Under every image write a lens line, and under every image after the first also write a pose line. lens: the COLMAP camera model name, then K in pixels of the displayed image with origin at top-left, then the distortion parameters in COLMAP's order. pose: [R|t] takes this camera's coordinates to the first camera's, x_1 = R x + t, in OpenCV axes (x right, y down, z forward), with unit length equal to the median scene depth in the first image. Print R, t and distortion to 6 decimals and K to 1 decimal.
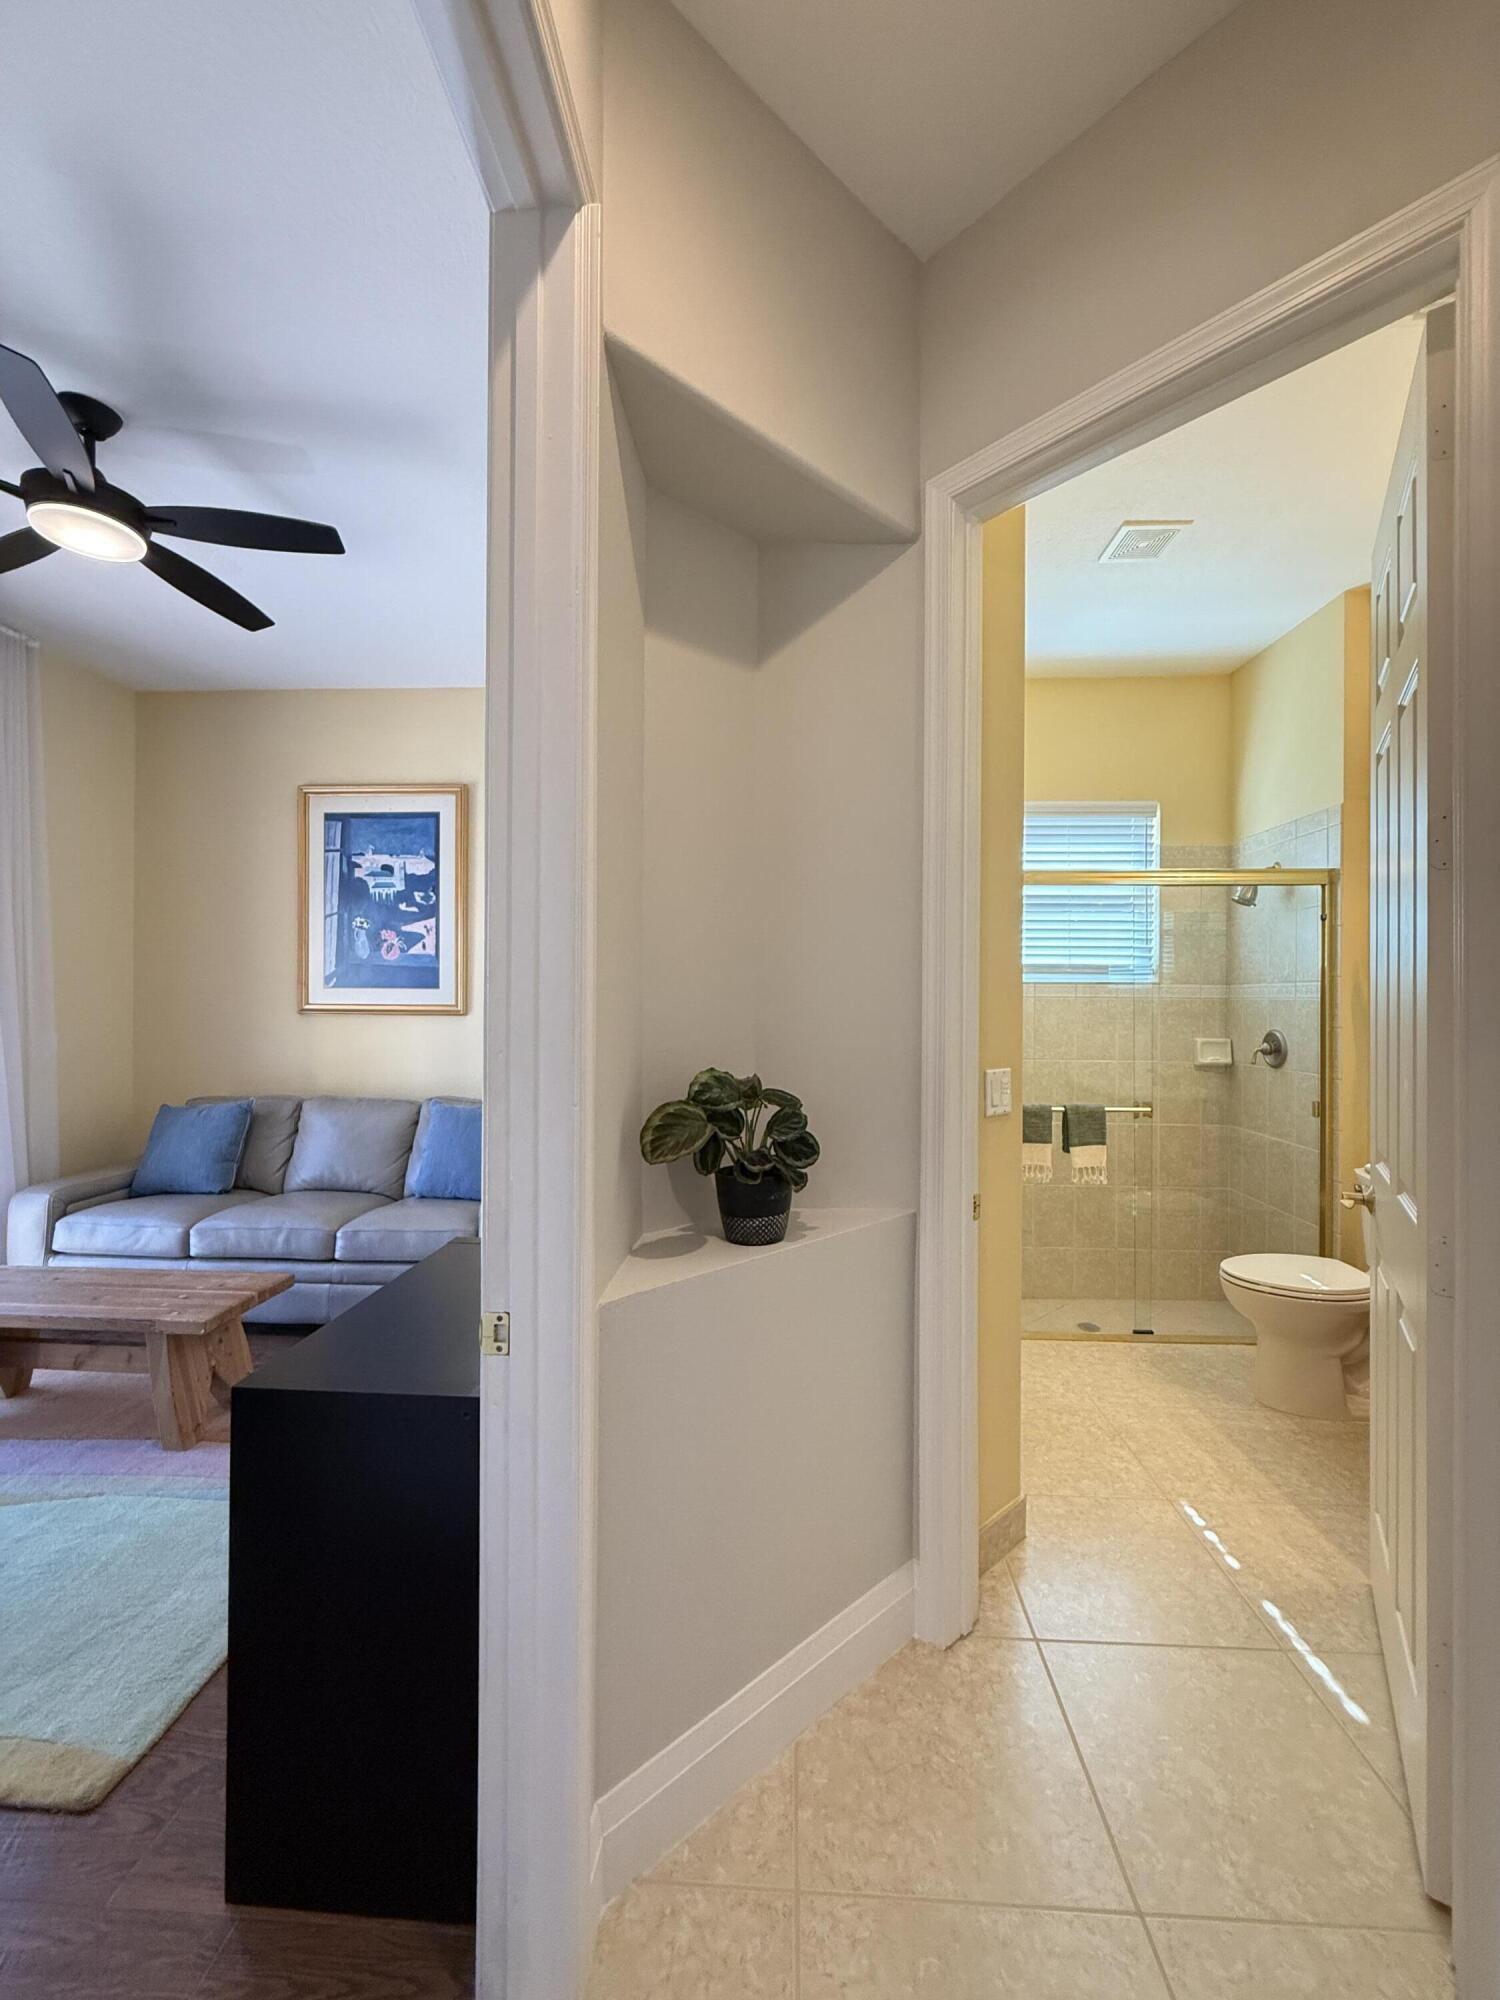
lens RADIAL K [[795.8, 0, 752.2], [0, 795.8, 1001.6], [0, 0, 1]] dist [0.000252, -0.000062]
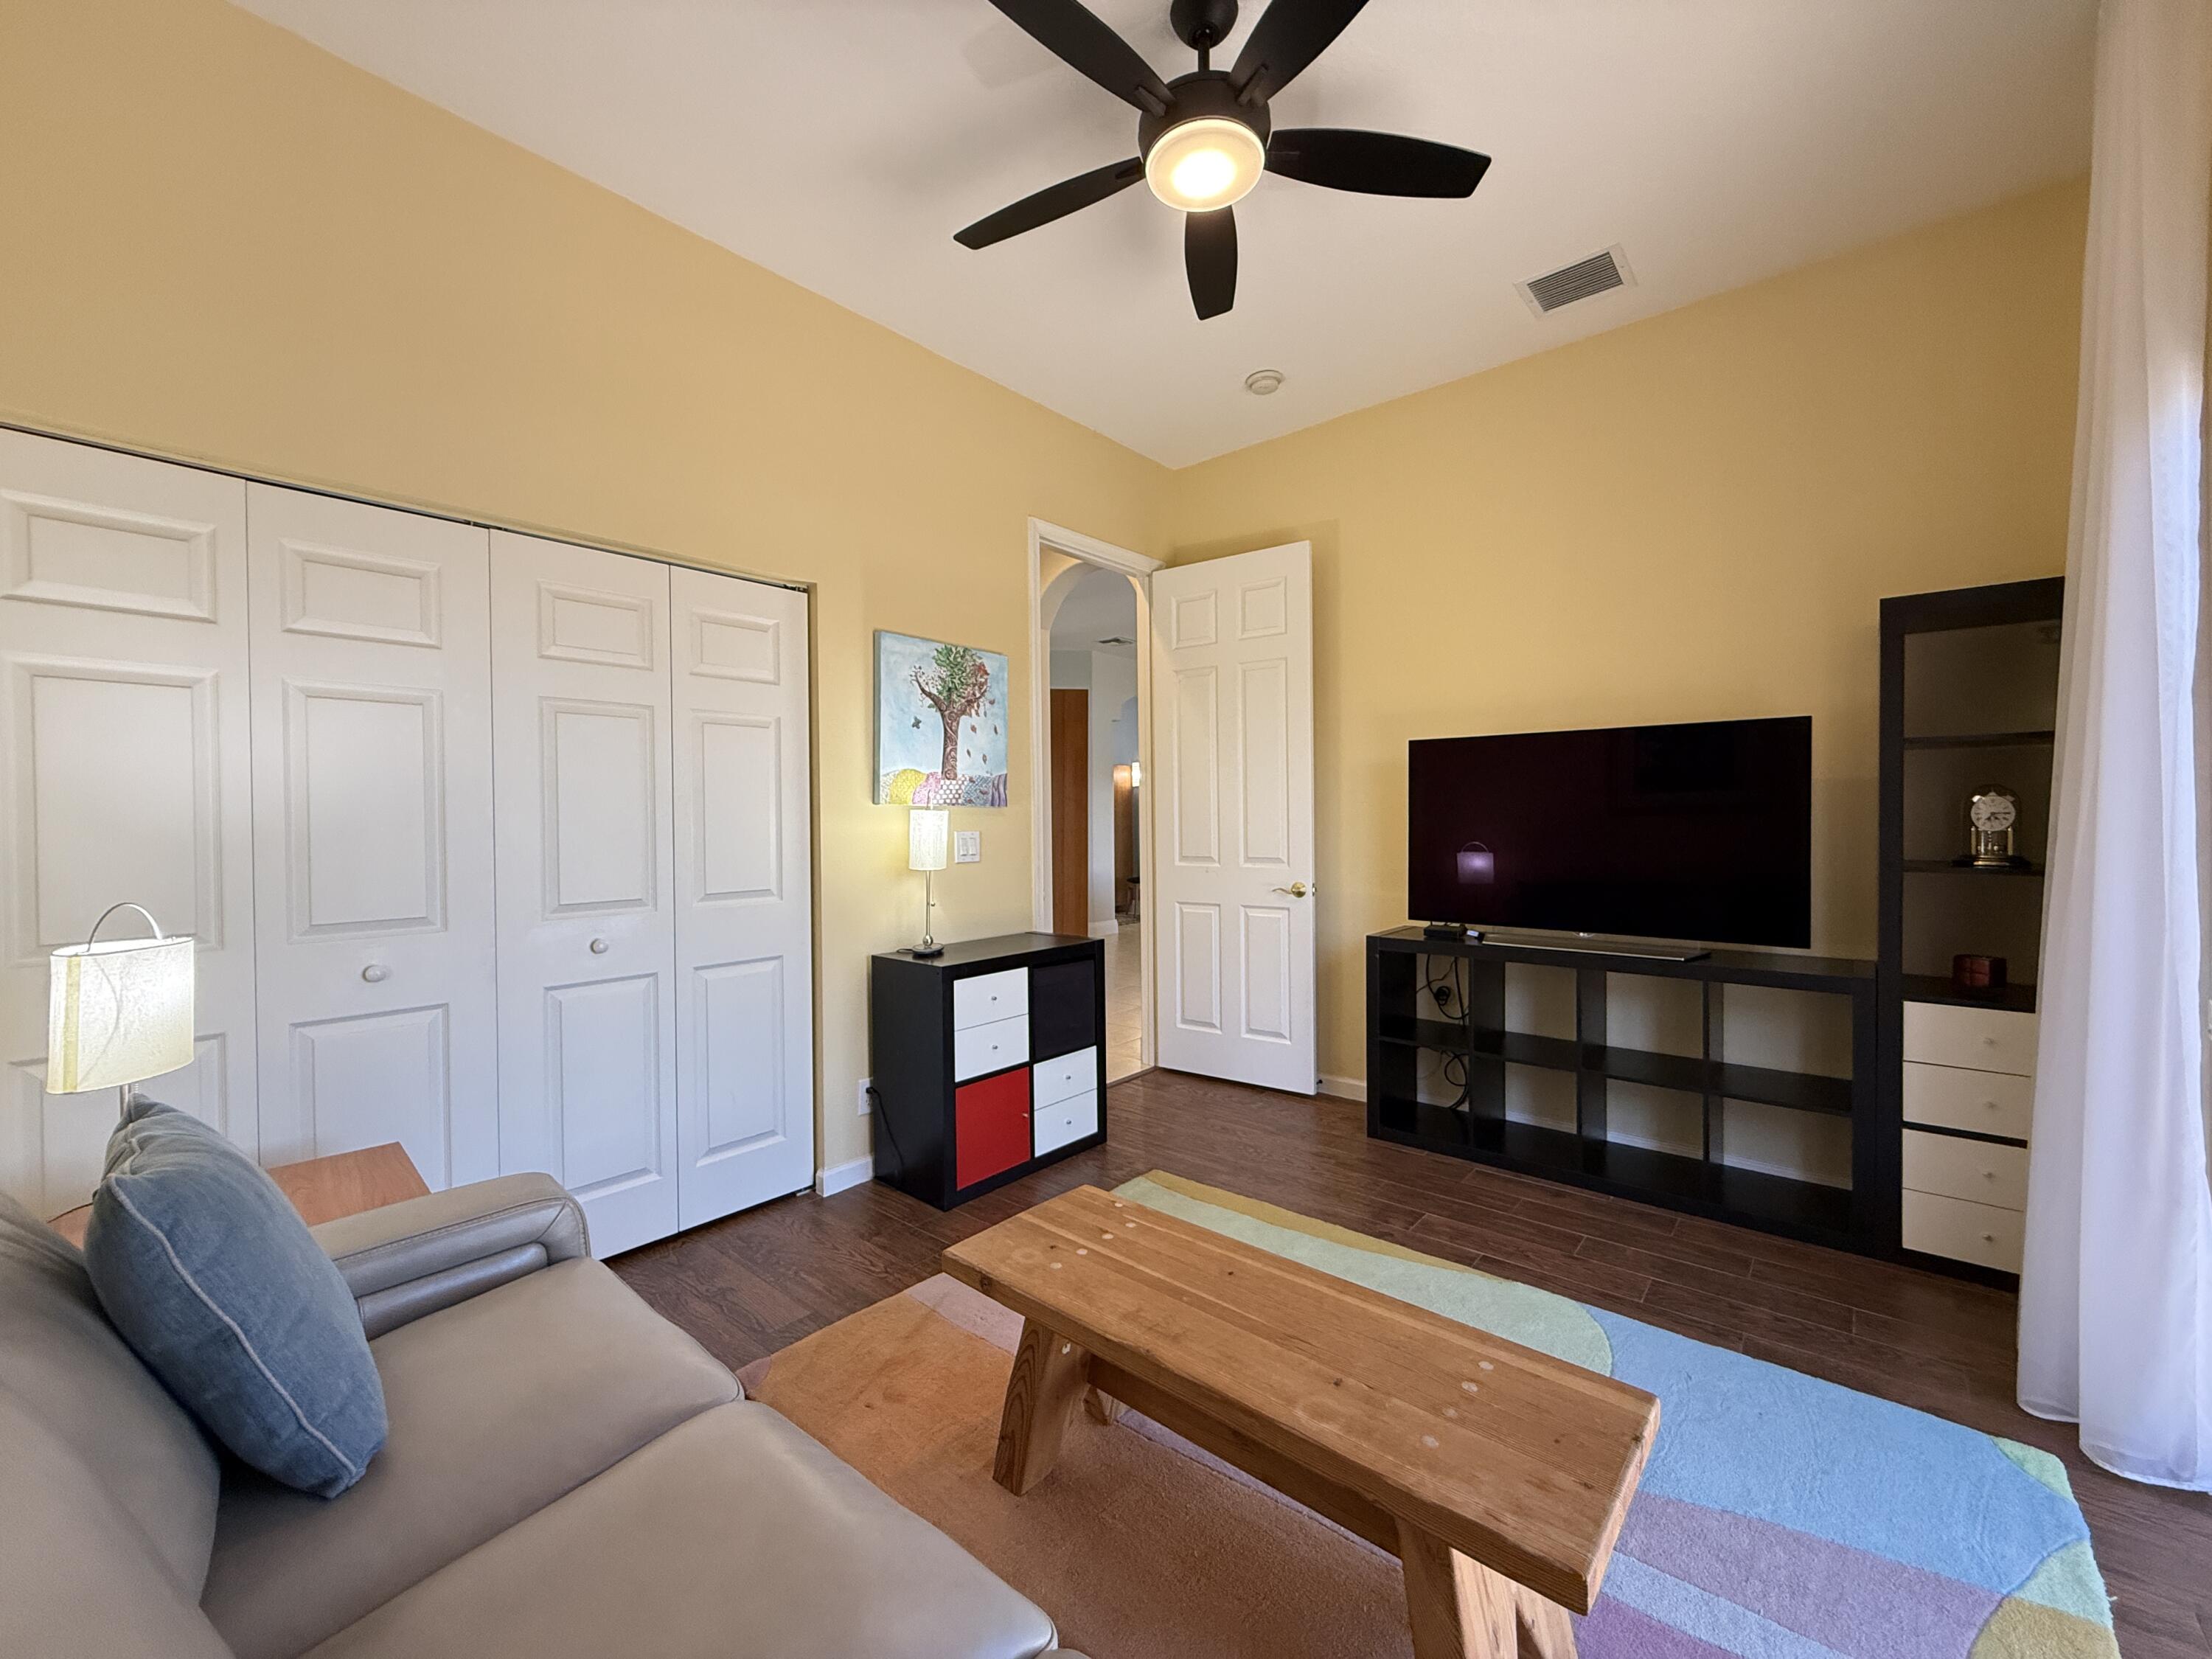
lens RADIAL K [[880.2, 0, 1103.0], [0, 880.2, 829.0], [0, 0, 1]] dist [0.000252, -0.000062]
pose [[-0.795593, -0.006180, 0.605800, -1.157875], [0.001108, 0.999931, 0.011656, 0.027416], [-0.605831, 0.009944, -0.795531, 1.593454]]
